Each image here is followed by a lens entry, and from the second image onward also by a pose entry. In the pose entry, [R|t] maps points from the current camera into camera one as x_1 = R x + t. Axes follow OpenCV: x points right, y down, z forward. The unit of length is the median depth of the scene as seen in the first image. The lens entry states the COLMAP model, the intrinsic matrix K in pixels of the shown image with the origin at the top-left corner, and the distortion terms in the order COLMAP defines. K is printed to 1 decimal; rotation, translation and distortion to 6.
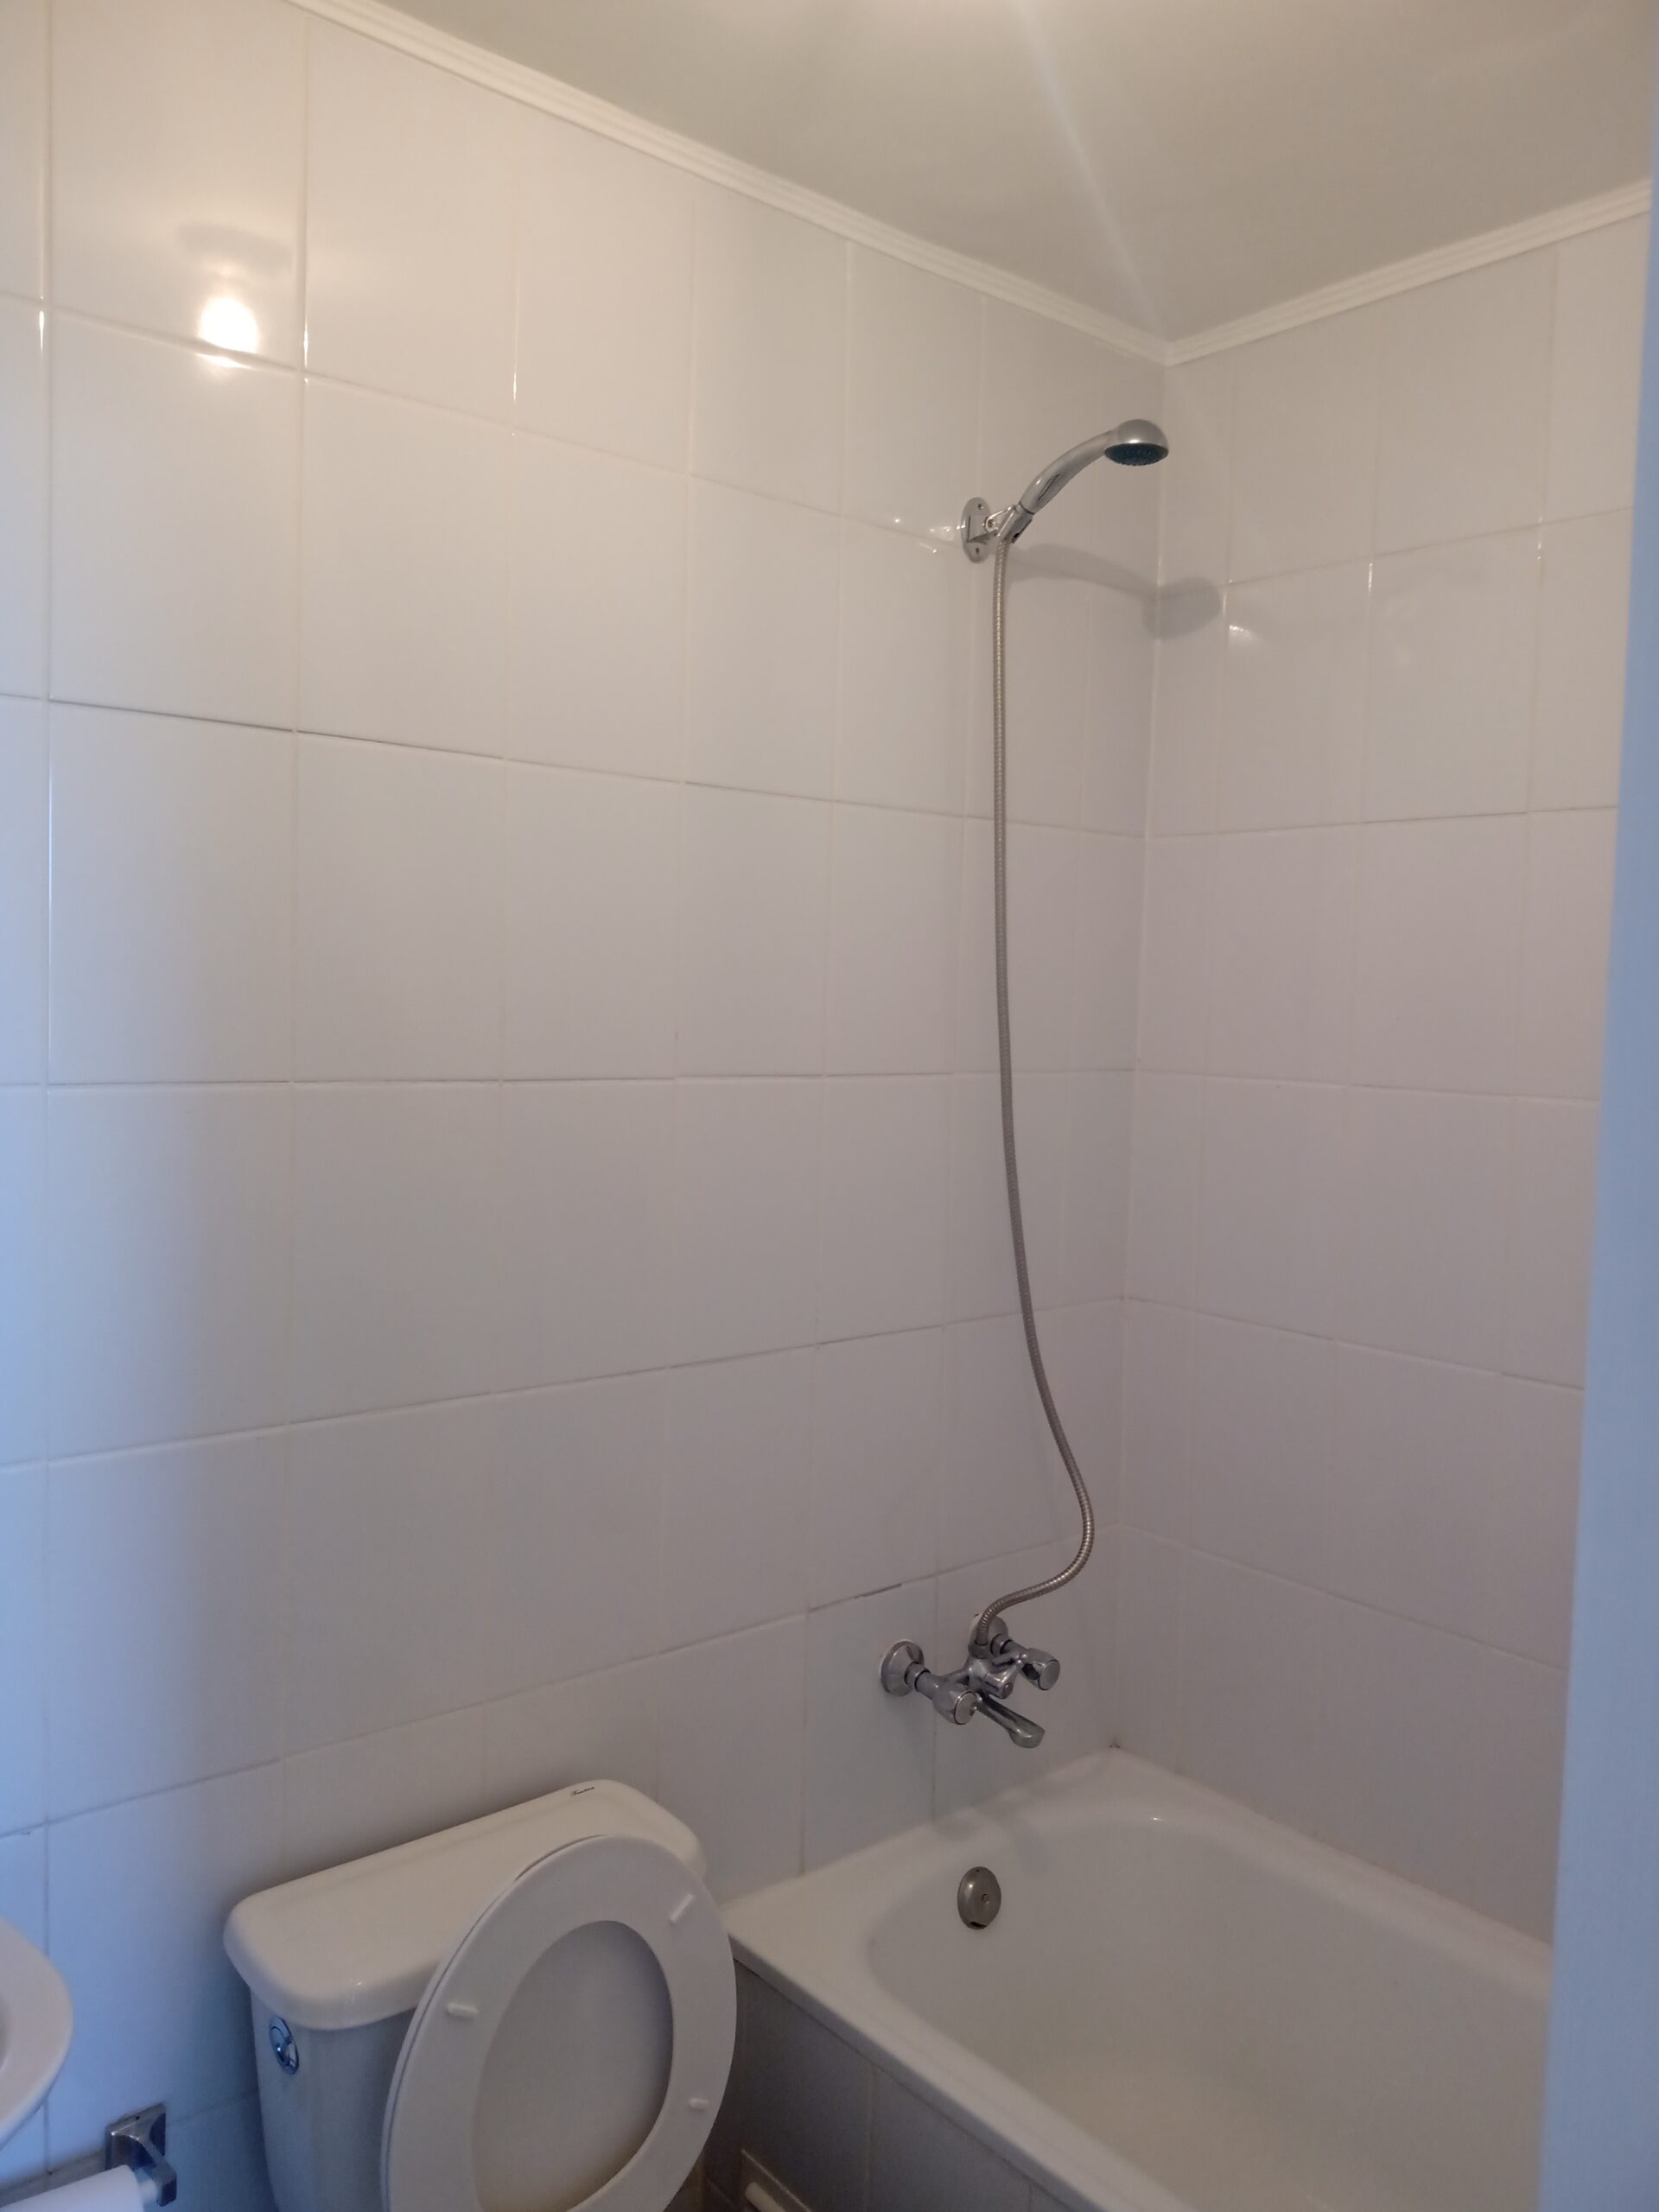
lens RADIAL K [[1791.5, 0, 829.5], [0, 1791.5, 1106.0], [0, 0, 1]] dist [-0.045397, 0.089975]
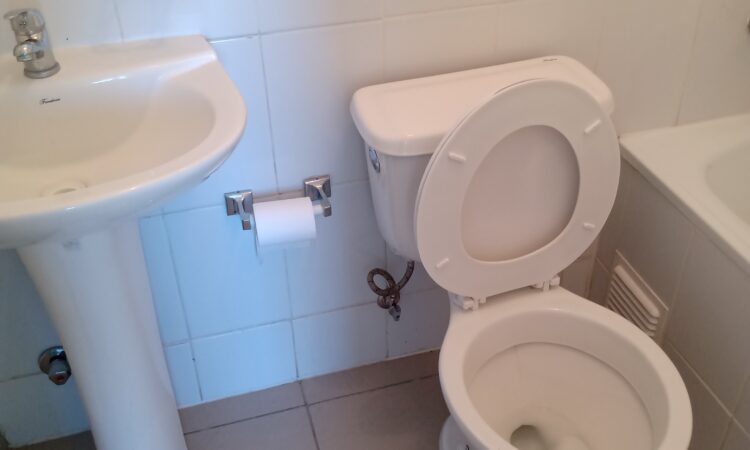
lens RADIAL K [[827.5, 0, 375.0], [0, 827.5, 225.0], [0, 0, 1]] dist [-0.004449, -0.046536]
pose [[0.920116, 0.190673, -0.342098, 0.014929], [0.010799, 0.860802, 0.508825, 0.126103], [0.391498, -0.471872, 0.789978, 0.247070]]
